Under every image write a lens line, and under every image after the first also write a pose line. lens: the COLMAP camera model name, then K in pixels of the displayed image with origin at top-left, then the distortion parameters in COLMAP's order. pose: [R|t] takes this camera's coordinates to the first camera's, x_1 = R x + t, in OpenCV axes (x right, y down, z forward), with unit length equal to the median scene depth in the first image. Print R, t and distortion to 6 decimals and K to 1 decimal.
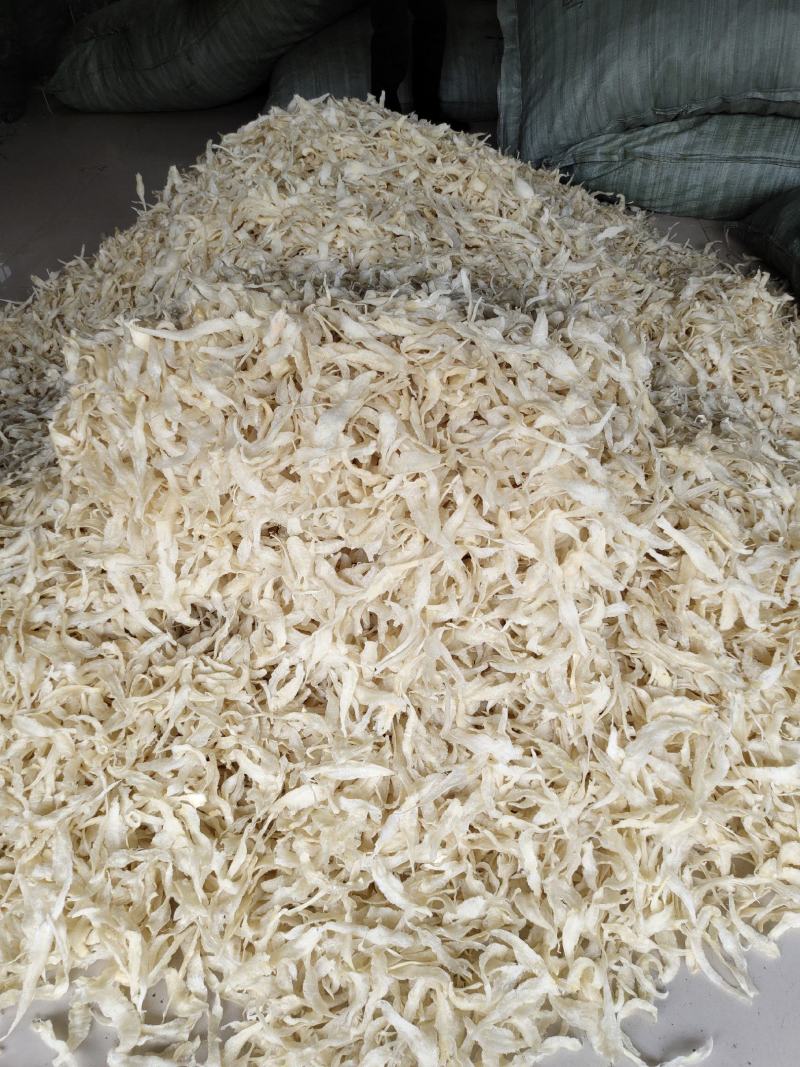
lens RADIAL K [[818.2, 0, 403.5], [0, 818.2, 534.8], [0, 0, 1]] dist [0.031140, -0.031528]
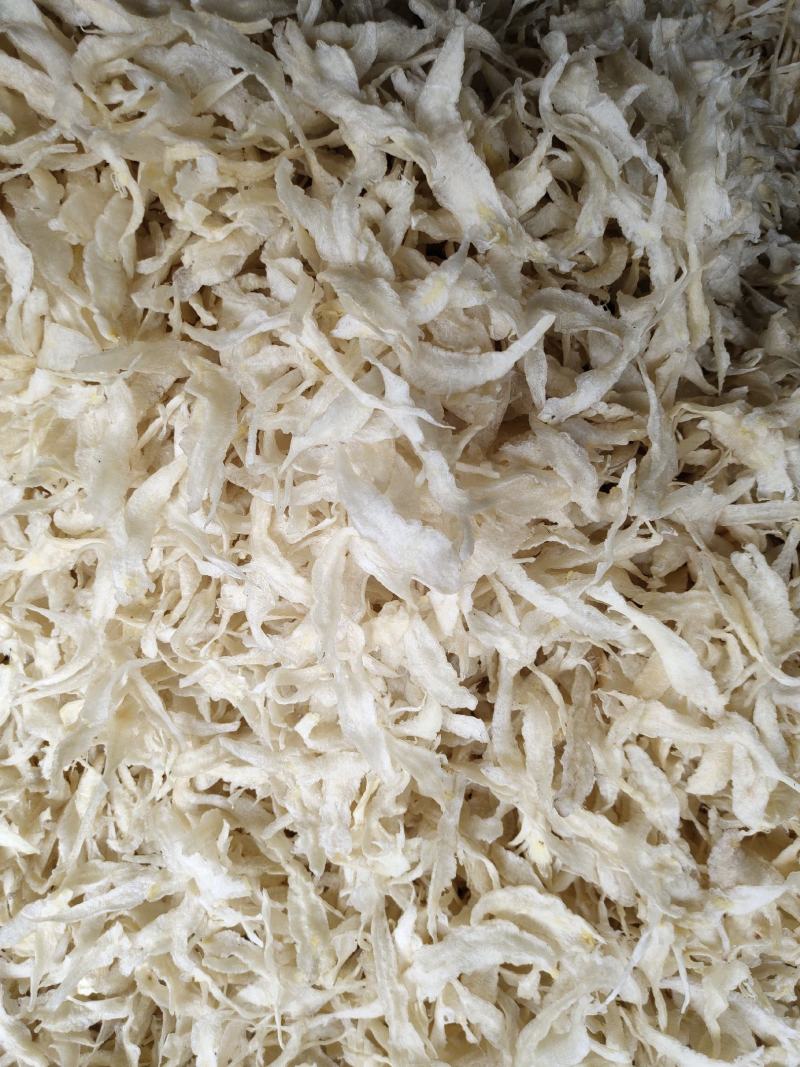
lens RADIAL K [[818.2, 0, 405.6], [0, 818.2, 534.0], [0, 0, 1]] dist [0.031140, -0.031528]
pose [[0.951506, 0.263773, -0.158303, 0.271760], [-0.199118, 0.920329, 0.336670, -0.175491], [0.234495, -0.288823, 0.928221, 0.560364]]
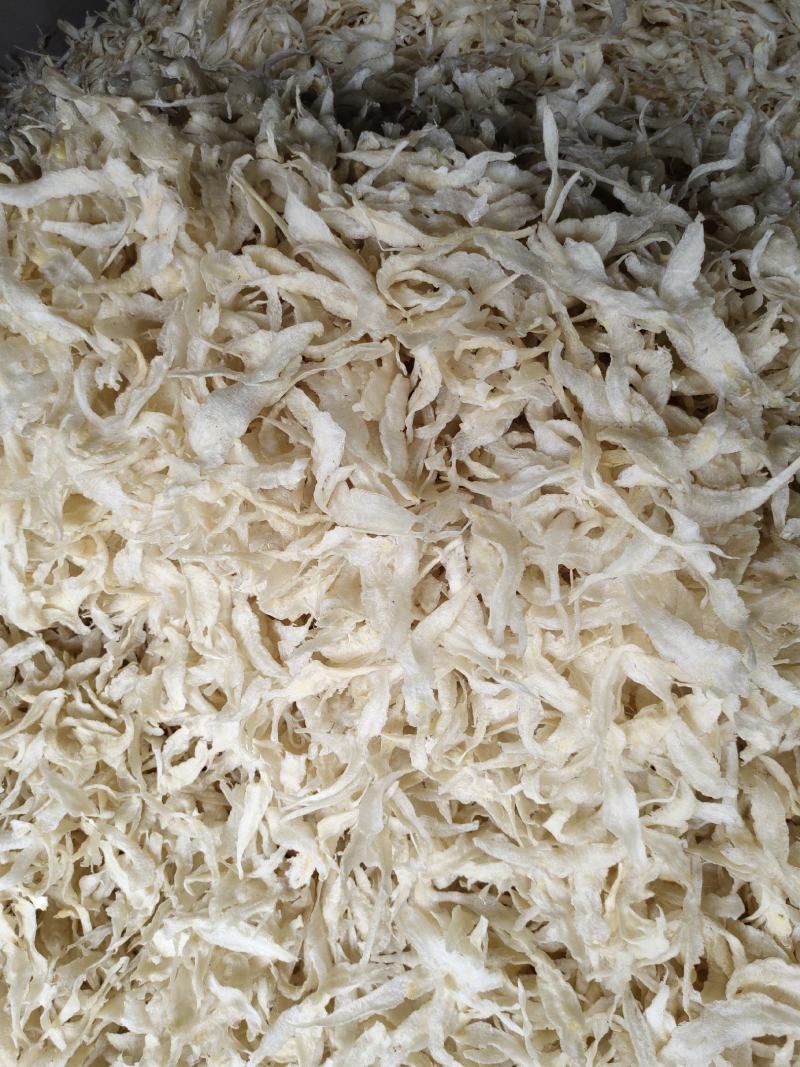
lens RADIAL K [[818.2, 0, 403.5], [0, 818.2, 533.6], [0, 0, 1]] dist [0.031140, -0.031528]
pose [[0.968248, 0.177721, -0.175817, 0.120808], [-0.127515, 0.956020, 0.264132, -0.204260], [0.215026, -0.233326, 0.948326, 0.475387]]
